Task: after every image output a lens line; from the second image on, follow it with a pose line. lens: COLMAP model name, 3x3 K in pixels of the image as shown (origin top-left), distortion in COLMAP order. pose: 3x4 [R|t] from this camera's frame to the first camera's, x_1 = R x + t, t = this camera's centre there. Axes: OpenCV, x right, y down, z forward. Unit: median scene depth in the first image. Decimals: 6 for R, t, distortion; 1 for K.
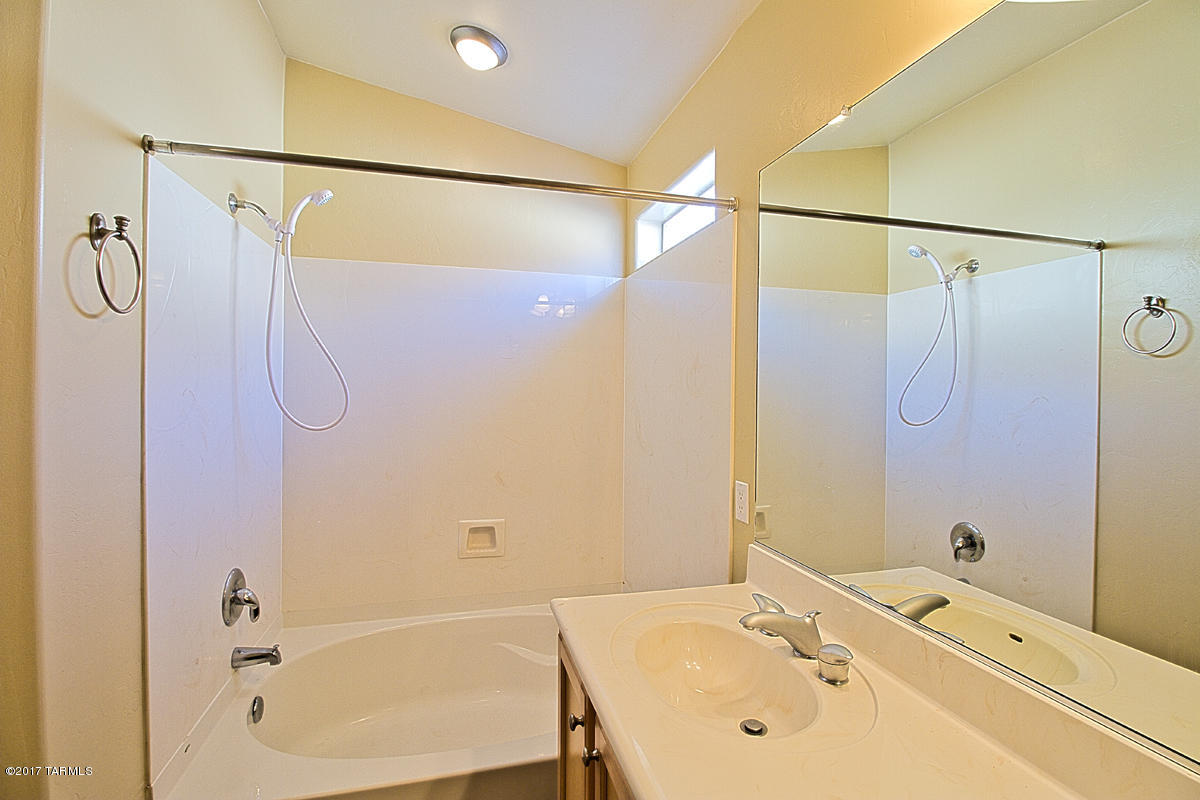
lens RADIAL K [[554.6, 0, 600.8], [0, 554.6, 395.7], [0, 0, 1]] dist [-0.007283, -0.007539]
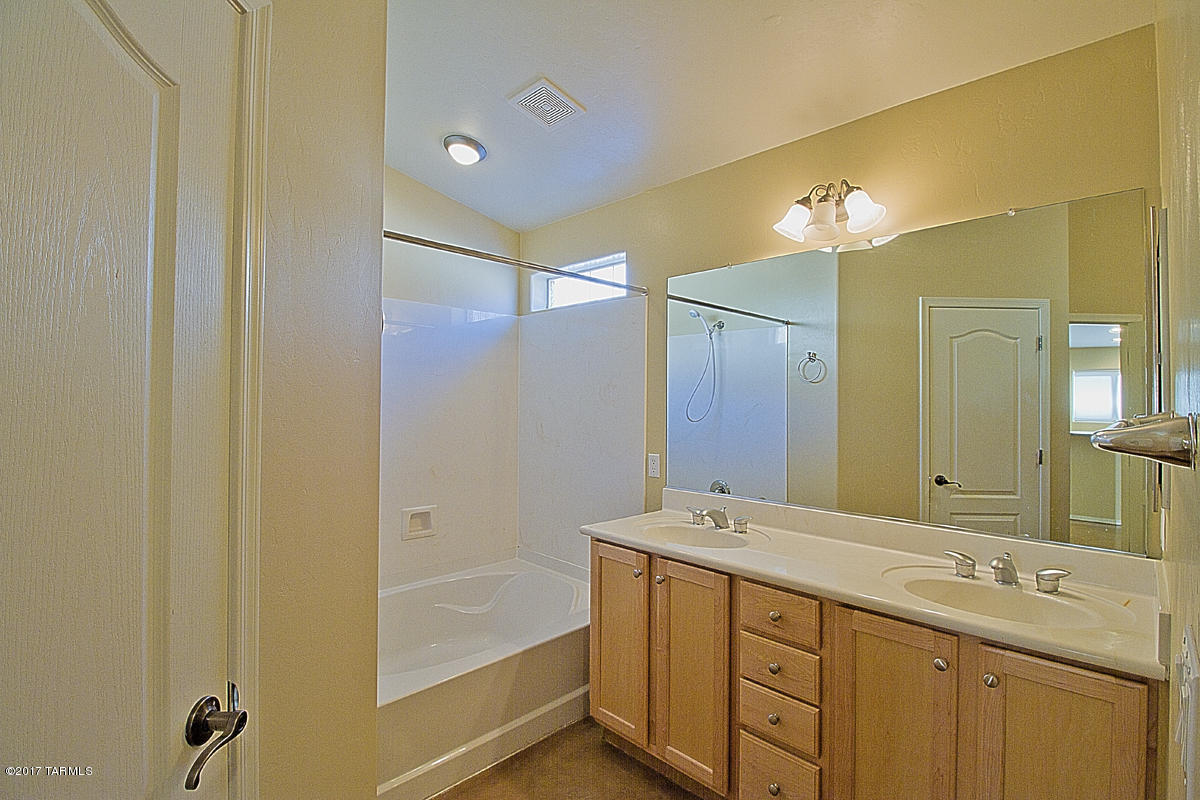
lens RADIAL K [[554.6, 0, 598.9], [0, 554.6, 397.8], [0, 0, 1]] dist [-0.007283, -0.007539]
pose [[0.869274, -0.000960, 0.494329, -0.475314], [0.009177, 0.999857, -0.014196, 0.003485], [-0.494245, 0.016876, 0.869159, -0.264554]]
